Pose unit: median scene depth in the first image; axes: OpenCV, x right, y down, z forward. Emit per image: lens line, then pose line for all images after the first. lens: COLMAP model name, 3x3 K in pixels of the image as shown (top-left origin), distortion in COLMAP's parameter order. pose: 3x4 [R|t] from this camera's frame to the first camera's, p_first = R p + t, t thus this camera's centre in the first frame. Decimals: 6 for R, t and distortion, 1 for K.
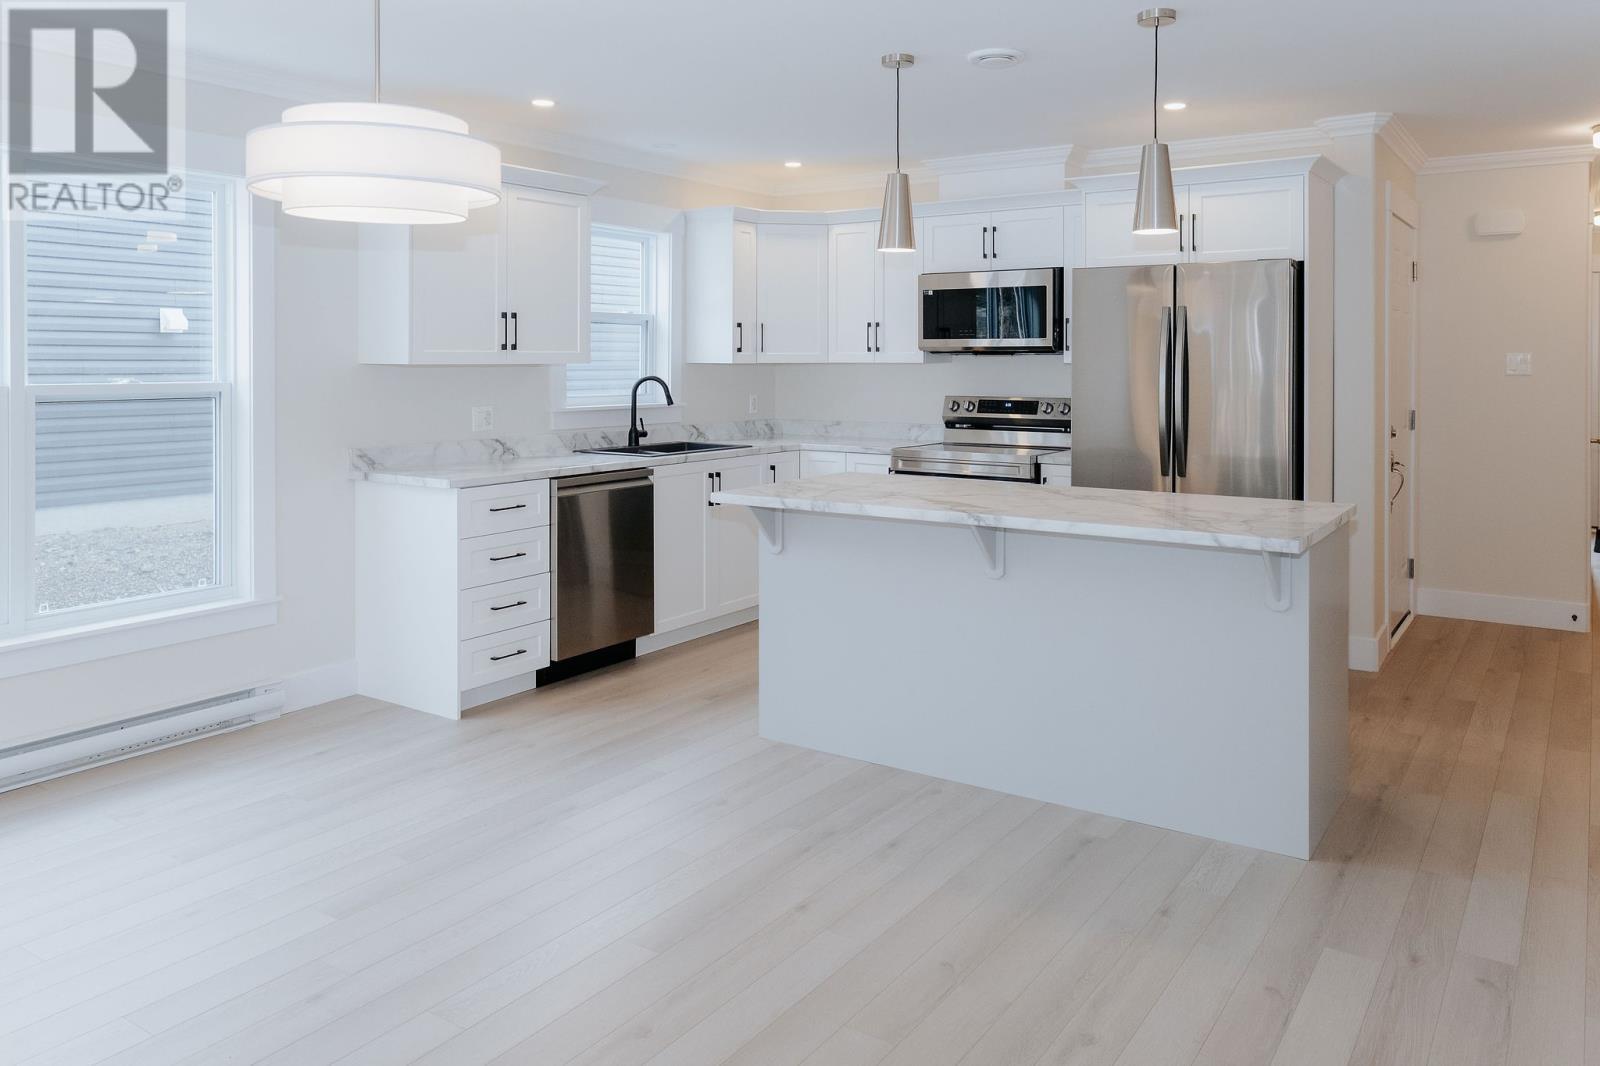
lens RADIAL K [[1148.0, 0, 810.4], [0, 1148.0, 363.1], [0, 0, 1]] dist [0.025753, -0.013630]
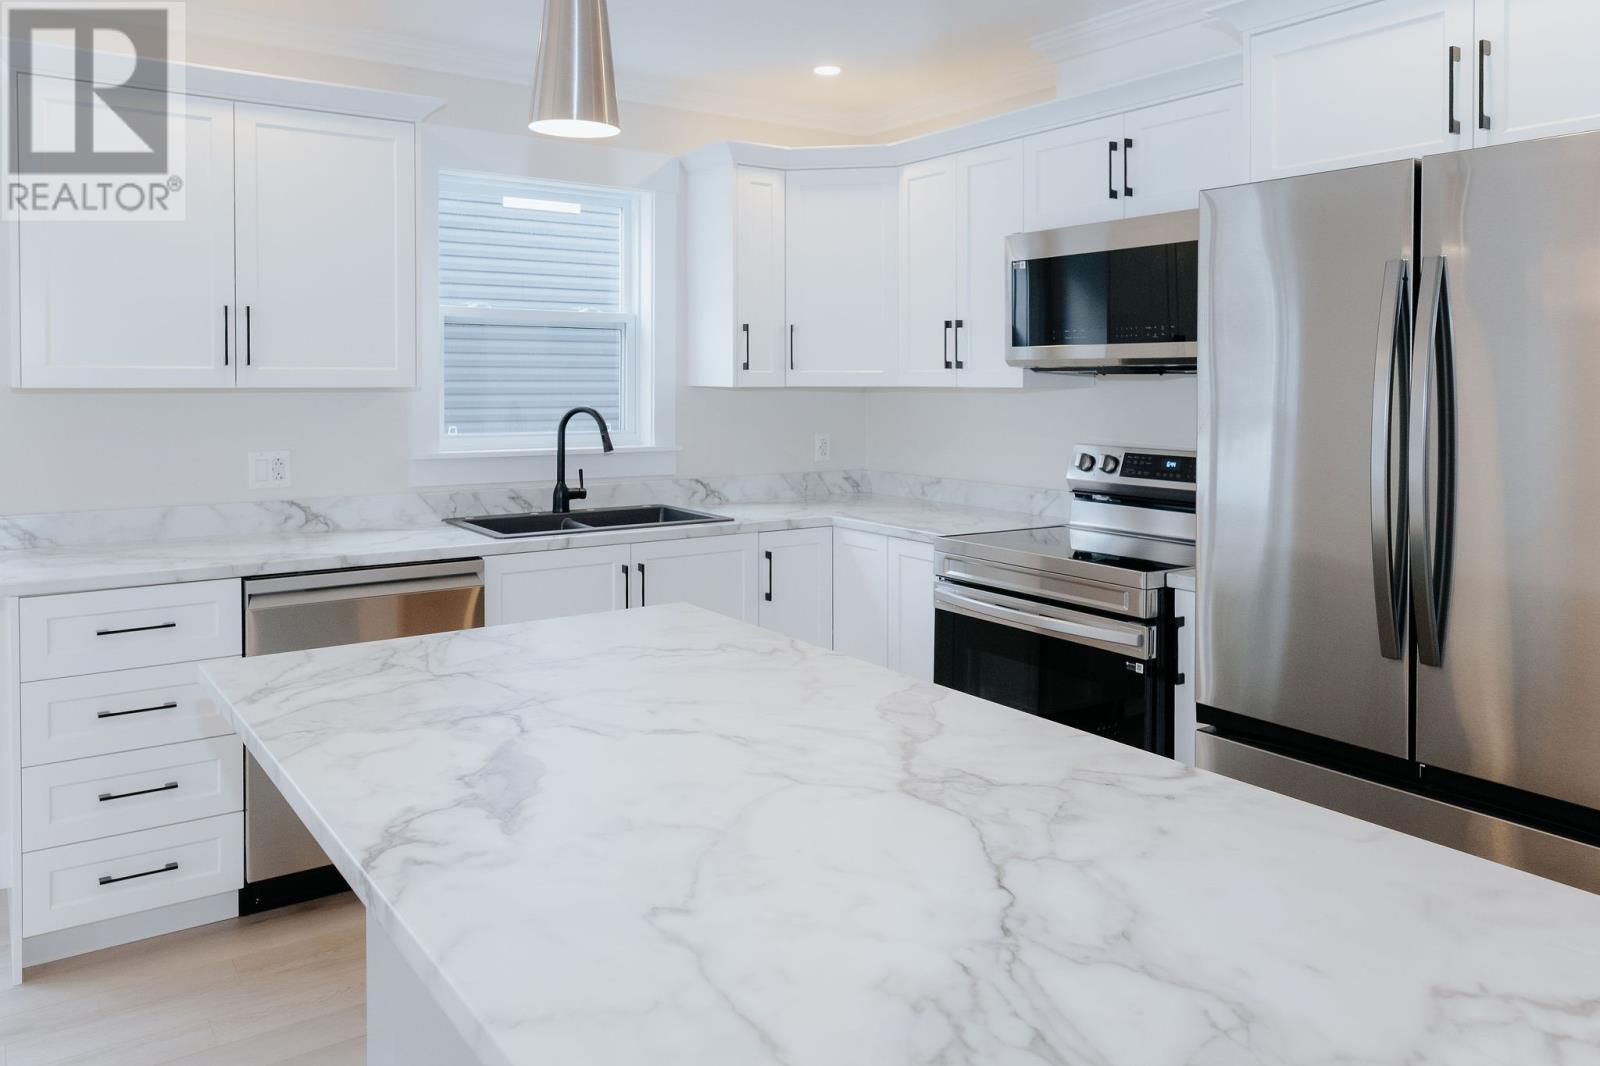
lens RADIAL K [[1148.0, 0, 808.2], [0, 1148.0, 392.8], [0, 0, 1]] dist [0.025753, -0.013630]
pose [[0.932349, 0.006229, -0.361506, 0.216738], [-0.002940, 0.999949, 0.009649, -0.003109], [0.361548, -0.007933, 0.932320, 0.436852]]
